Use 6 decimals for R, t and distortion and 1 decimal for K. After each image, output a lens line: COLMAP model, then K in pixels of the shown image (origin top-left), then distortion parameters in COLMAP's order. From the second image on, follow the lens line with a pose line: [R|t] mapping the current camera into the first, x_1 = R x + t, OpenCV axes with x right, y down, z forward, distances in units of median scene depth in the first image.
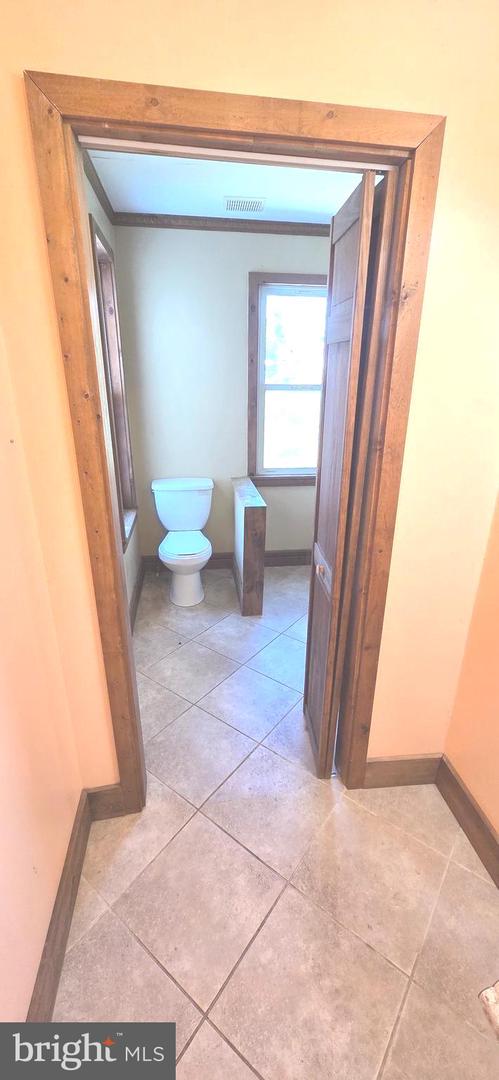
lens RADIAL K [[442.8, 0, 250.4], [0, 442.8, 538.9], [0, 0, 1]] dist [-0.000257, -0.001602]
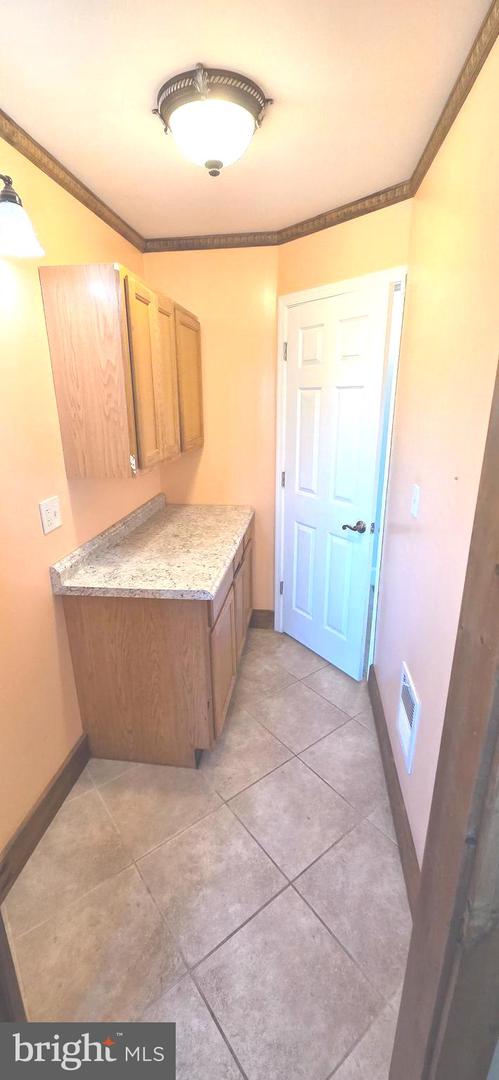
lens RADIAL K [[442.8, 0, 249.8], [0, 442.8, 539.8], [0, 0, 1]] dist [-0.000257, -0.001602]
pose [[-0.963103, -0.083854, 0.255737, -0.207774], [0.096053, 0.780549, 0.617671, -0.497116], [-0.251409, 0.619445, -0.743694, 1.208614]]
